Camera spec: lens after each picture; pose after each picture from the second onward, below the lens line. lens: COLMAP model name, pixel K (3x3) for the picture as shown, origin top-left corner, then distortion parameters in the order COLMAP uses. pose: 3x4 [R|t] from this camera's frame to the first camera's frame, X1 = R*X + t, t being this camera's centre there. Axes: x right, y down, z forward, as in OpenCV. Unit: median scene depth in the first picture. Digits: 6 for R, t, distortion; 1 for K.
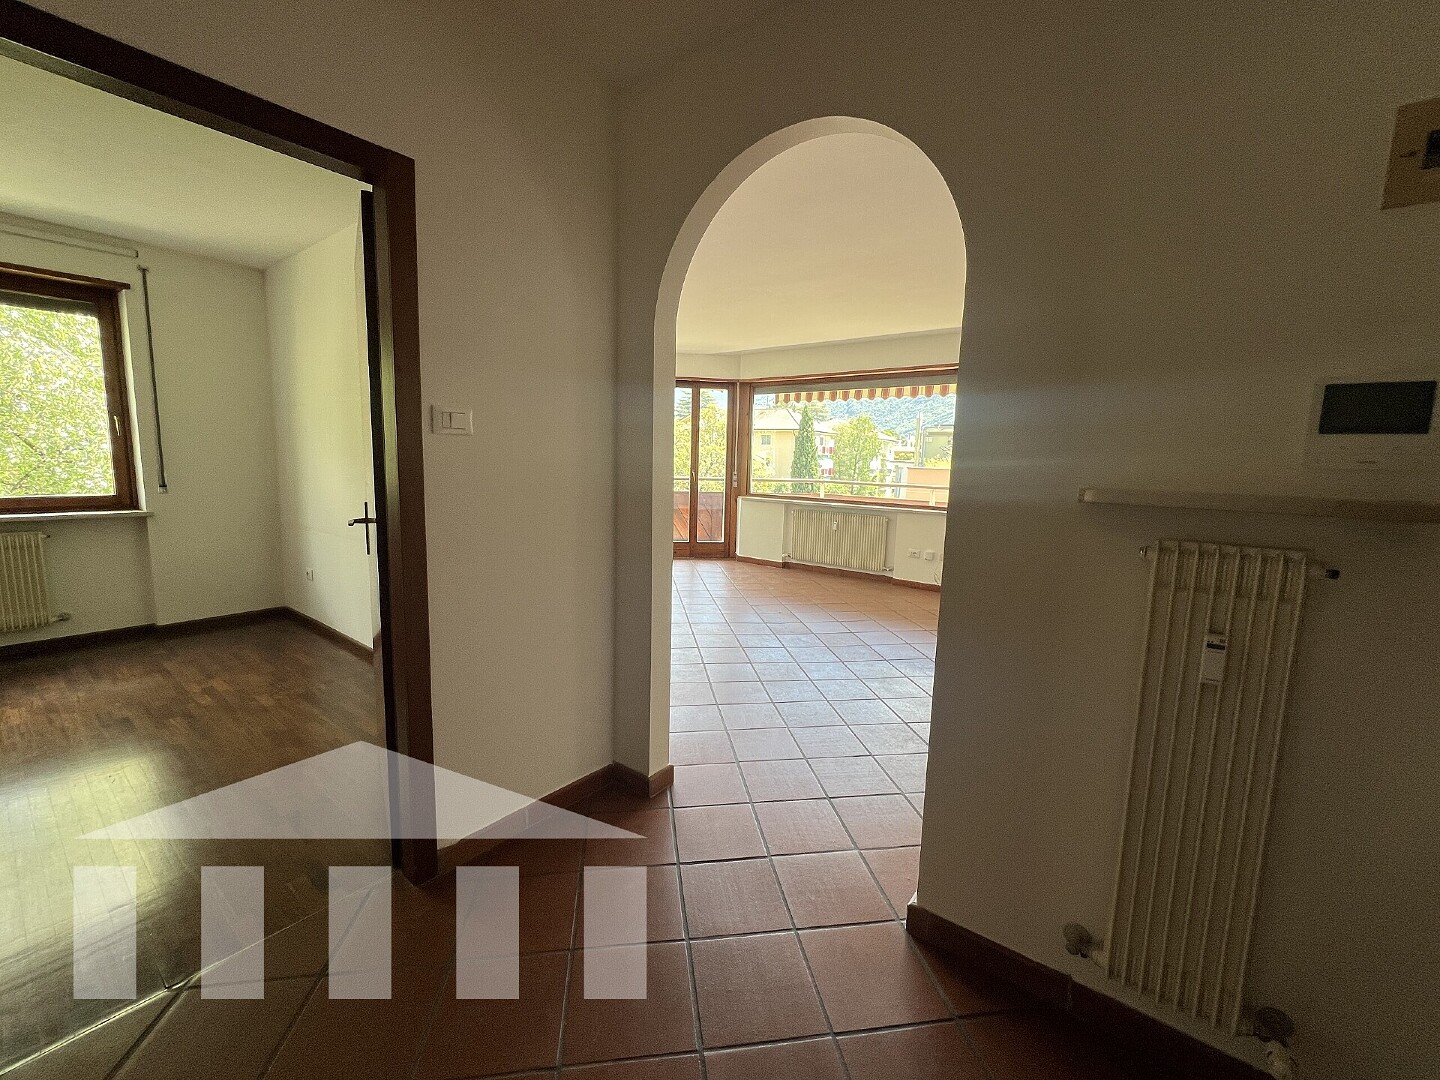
lens RADIAL K [[593.5, 0, 711.6], [0, 593.5, 533.1], [0, 0, 1]] dist [0.000820, 0.000055]
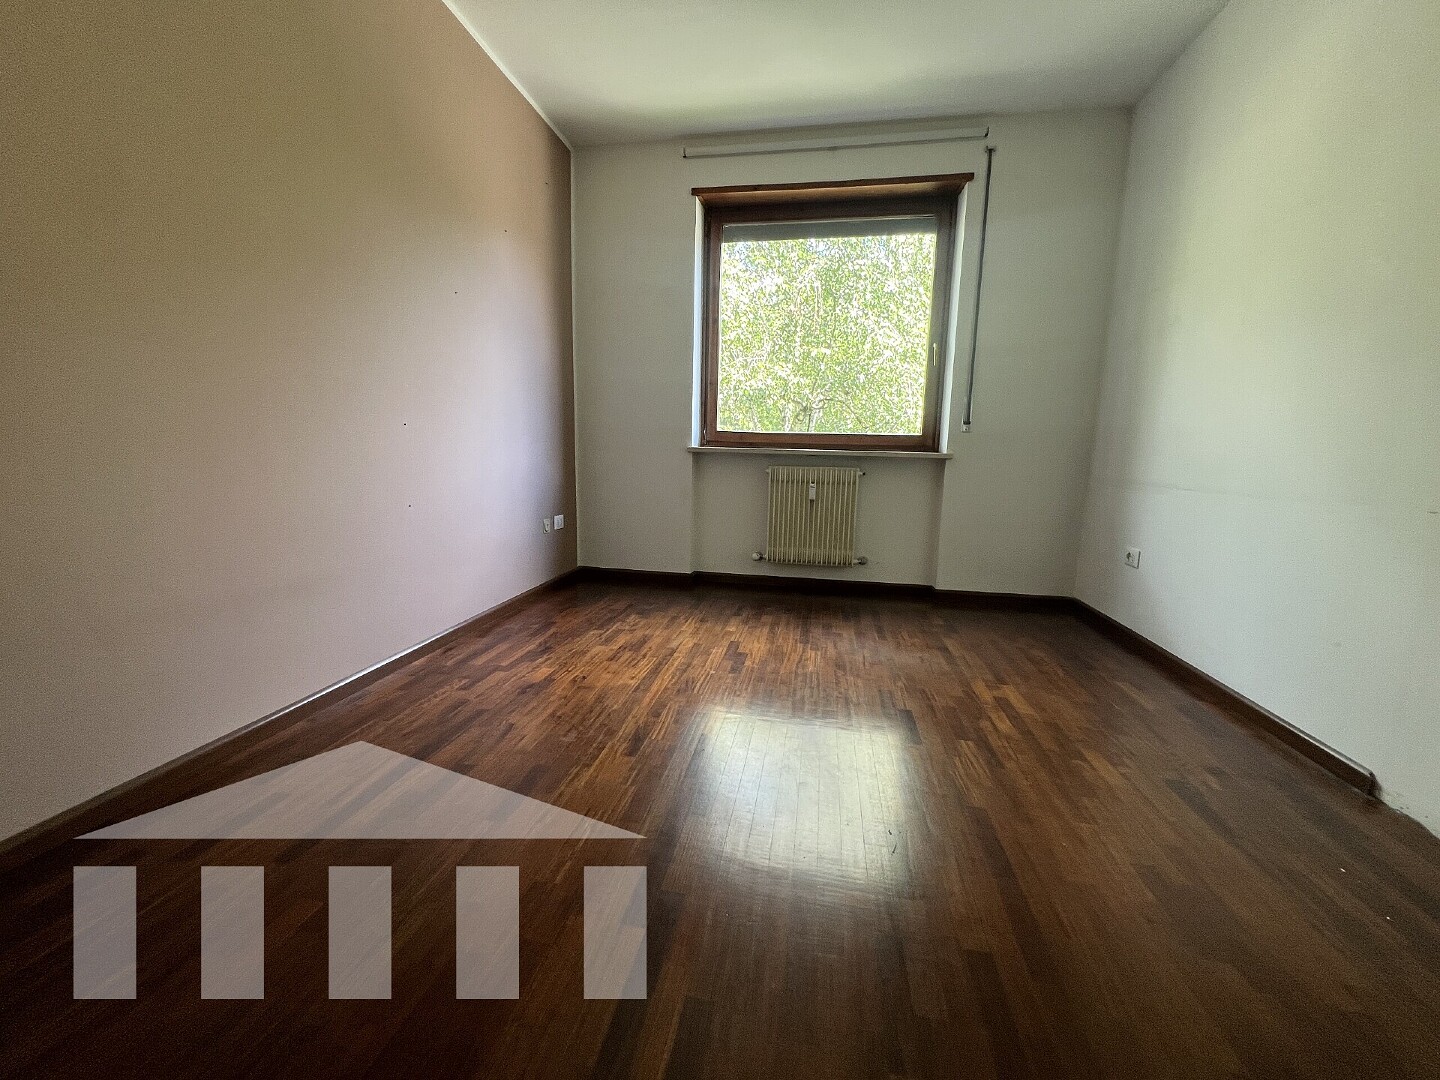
lens RADIAL K [[575.8, 0, 722.8], [0, 575.8, 535.1], [0, 0, 1]] dist [0.009396, 0.000645]
pose [[0.475610, 0.116582, -0.871897, -0.404187], [-0.121207, 0.990410, 0.066311, 0.067449], [0.871266, 0.074142, 0.485179, 0.360358]]
